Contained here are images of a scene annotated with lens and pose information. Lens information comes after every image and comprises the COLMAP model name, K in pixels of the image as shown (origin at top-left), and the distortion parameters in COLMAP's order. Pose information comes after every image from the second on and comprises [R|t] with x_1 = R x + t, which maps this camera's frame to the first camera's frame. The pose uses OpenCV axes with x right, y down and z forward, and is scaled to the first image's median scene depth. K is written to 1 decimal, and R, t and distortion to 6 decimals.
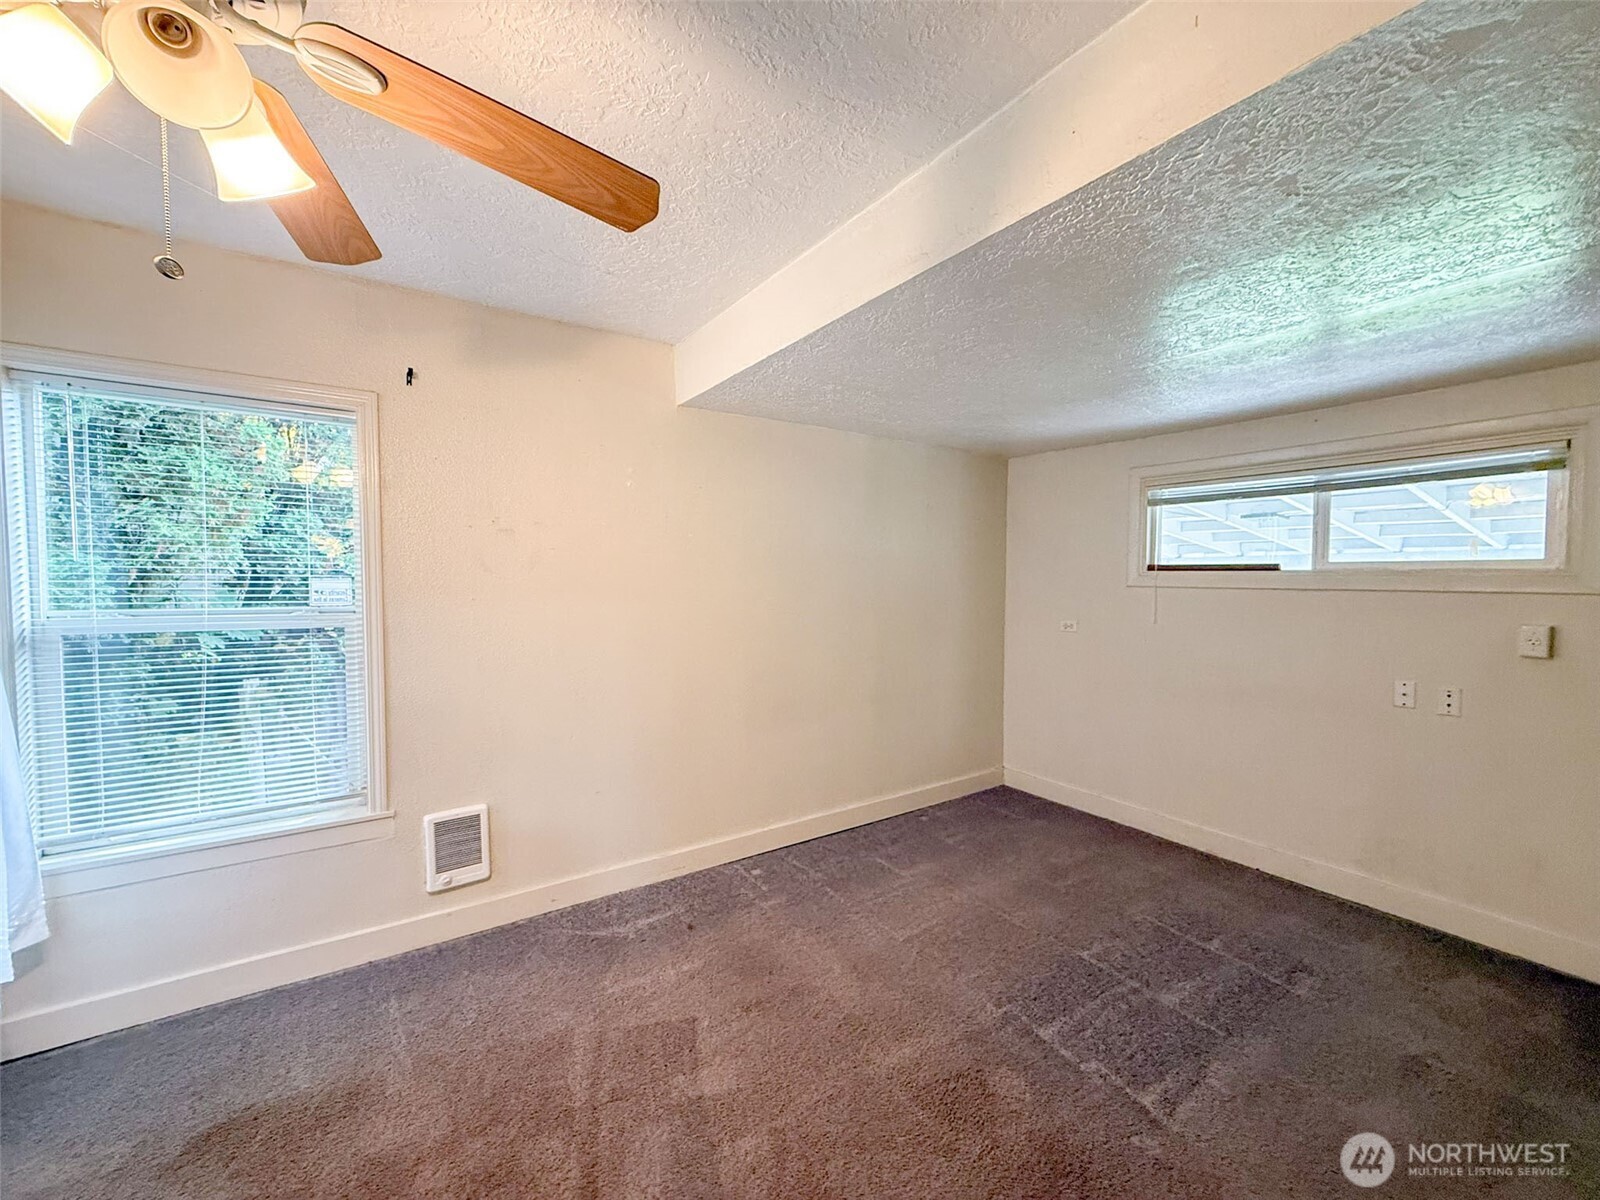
lens RADIAL K [[637.8, 0, 800.2], [0, 637.8, 599.7], [0, 0, 1]] dist [0.000120, -0.000038]
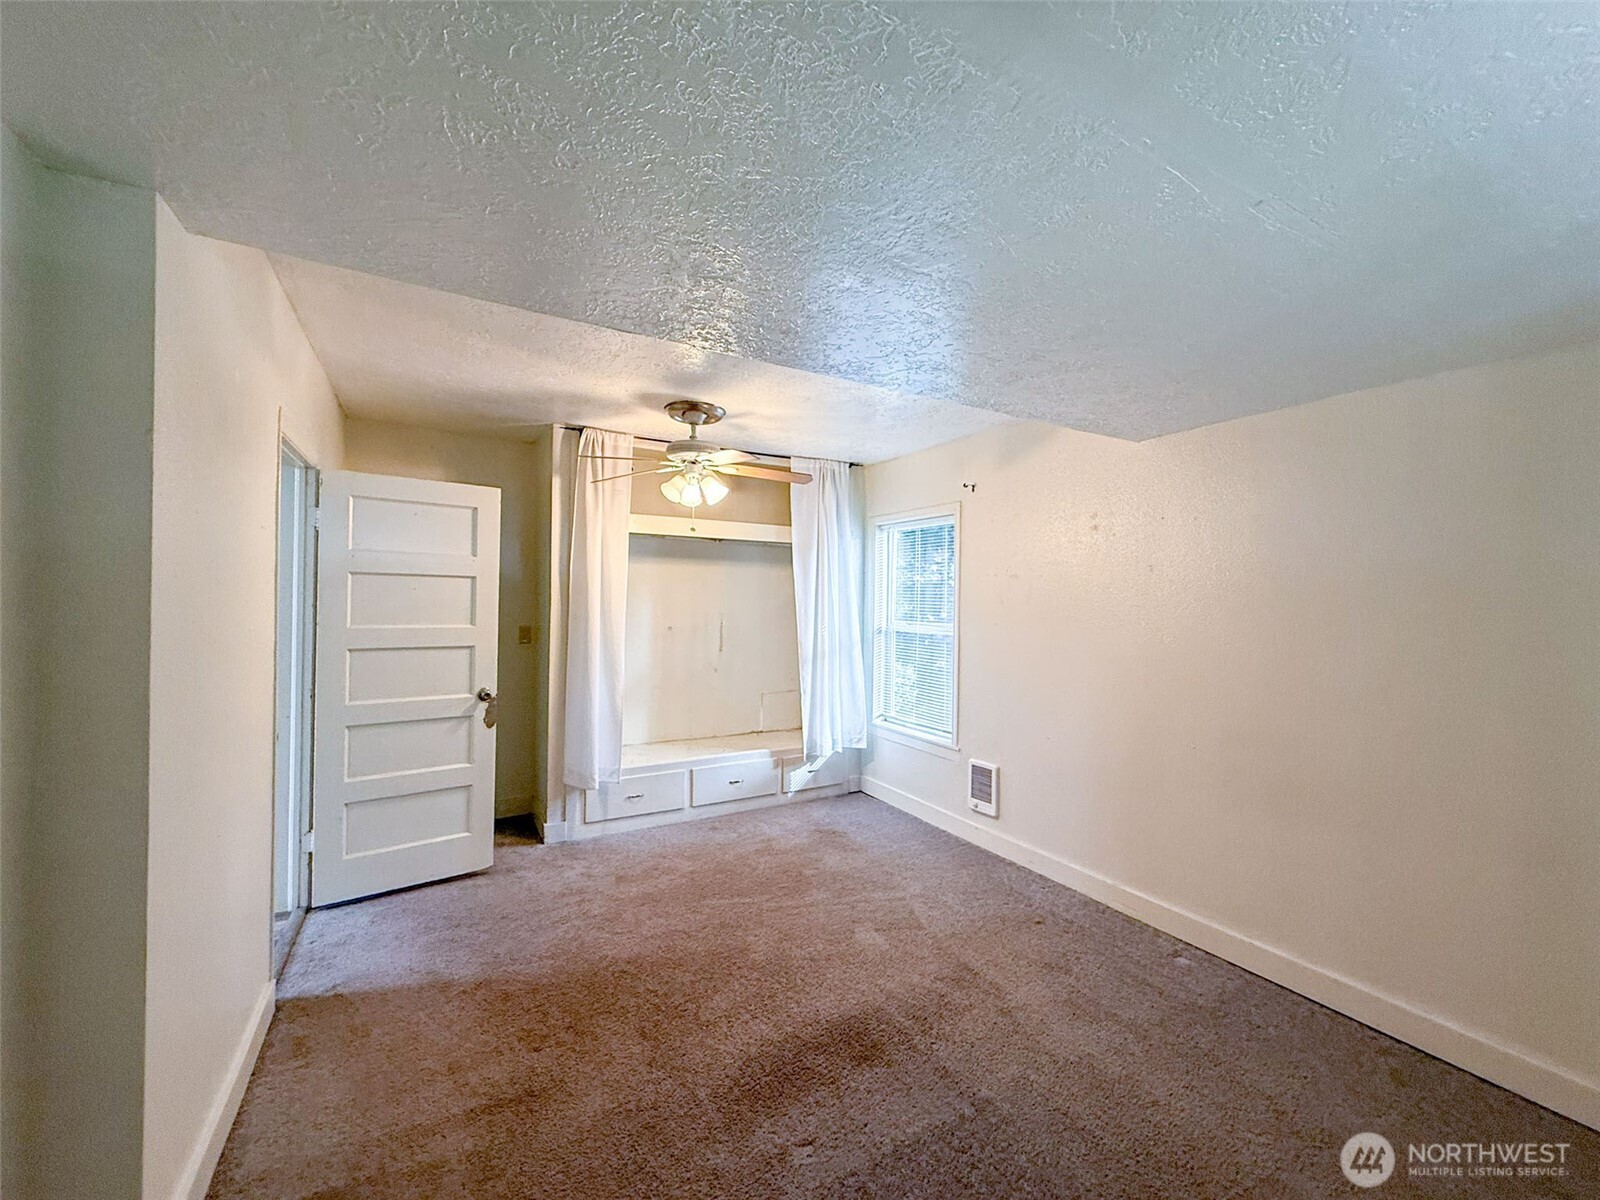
lens RADIAL K [[637.8, 0, 796.3], [0, 637.8, 599.3], [0, 0, 1]] dist [0.000120, -0.000038]
pose [[-0.092253, -0.011673, -0.995667, 1.034839], [-0.046159, 0.998906, -0.007434, -0.026244], [0.994665, 0.045273, -0.092691, 0.689038]]
